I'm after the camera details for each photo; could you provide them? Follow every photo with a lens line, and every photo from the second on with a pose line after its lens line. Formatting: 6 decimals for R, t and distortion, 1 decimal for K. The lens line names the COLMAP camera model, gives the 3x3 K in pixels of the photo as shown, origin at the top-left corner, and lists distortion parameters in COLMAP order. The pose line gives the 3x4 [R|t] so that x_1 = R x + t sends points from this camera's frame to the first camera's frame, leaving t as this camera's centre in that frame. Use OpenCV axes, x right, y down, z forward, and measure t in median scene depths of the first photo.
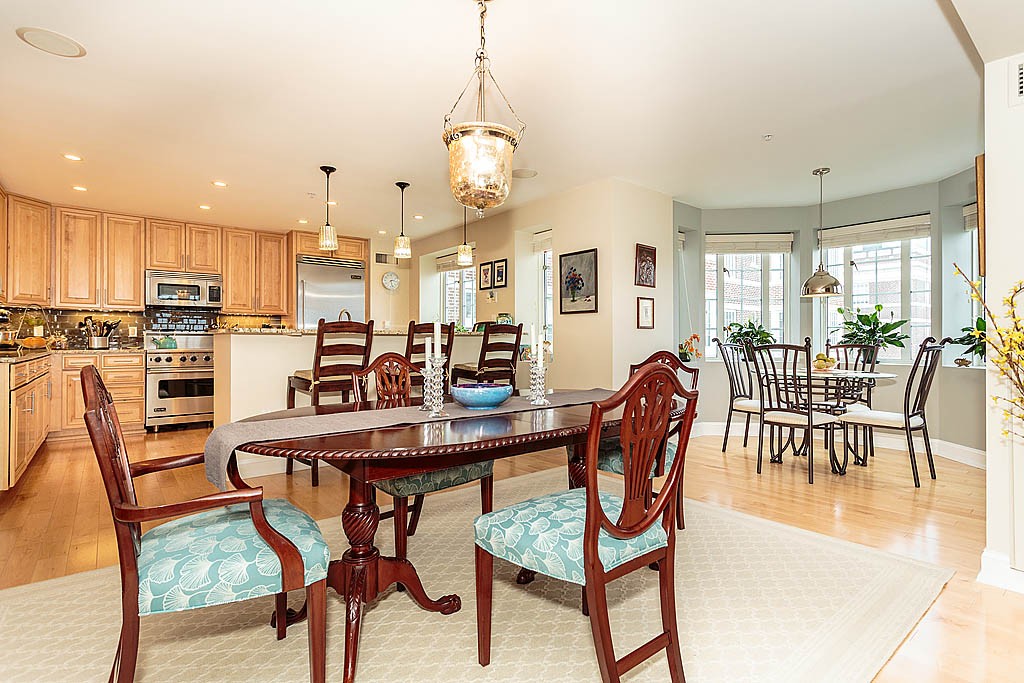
lens RADIAL K [[505.0, 0, 512.0], [0, 505.0, 341.5], [0, 0, 1]] dist [-0.078704, 0.000066]
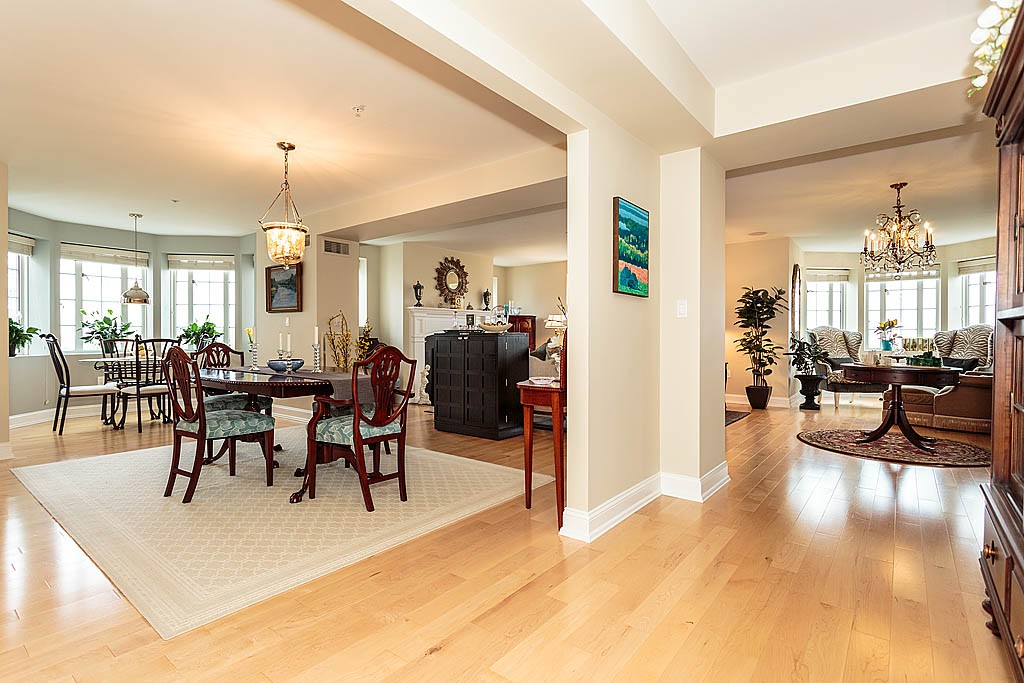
lens RADIAL K [[506.6, 0, 512.0], [0, 506.6, 341.5], [0, 0, 1]] dist [0.001990, 0.000564]
pose [[-0.226467, -0.008989, 0.973977, -0.921386], [0.003811, 0.999942, 0.010114, 0.002630], [-0.974011, 0.006003, -0.226420, 0.272349]]
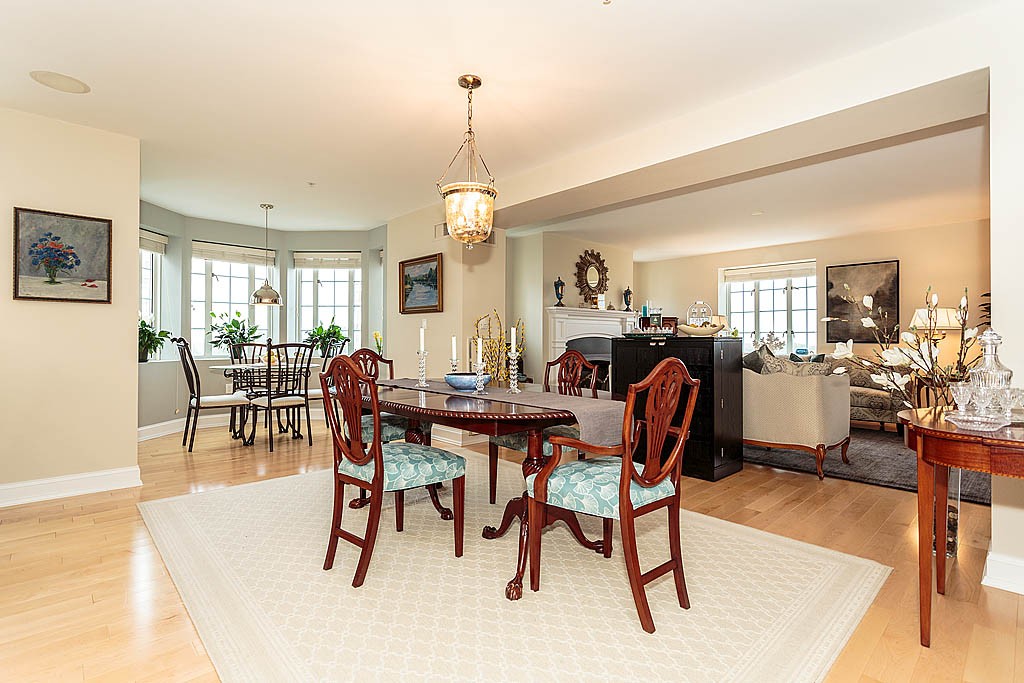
lens RADIAL K [[498.2, 0, 512.2], [0, 498.2, 340.3], [0, 0, 1]] dist [-0.002895, -0.000466]
pose [[-0.078094, 0.001757, 0.996944, -0.626631], [0.001624, 0.999997, -0.001635, 0.001098], [-0.996945, 0.001491, -0.078097, 0.438379]]
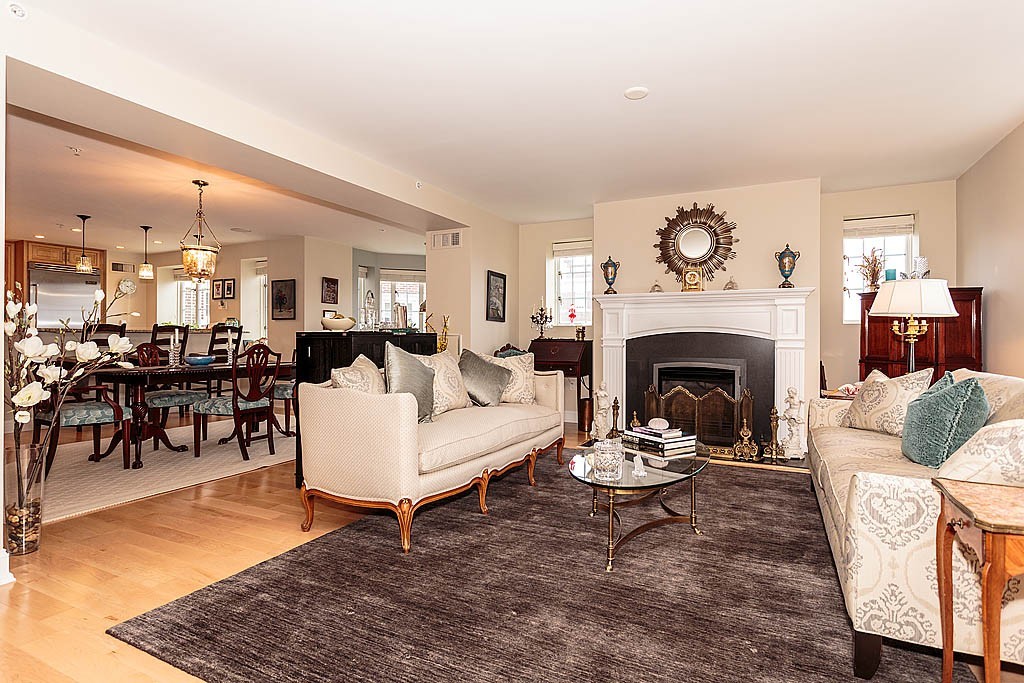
lens RADIAL K [[498.2, 0, 512.2], [0, 498.2, 340.3], [0, 0, 1]] dist [-0.002895, -0.000466]
pose [[0.899811, -0.000858, 0.436278, 0.097945], [-0.000823, 0.999993, 0.003663, 0.001568], [-0.436278, -0.003655, 0.899804, -0.702156]]
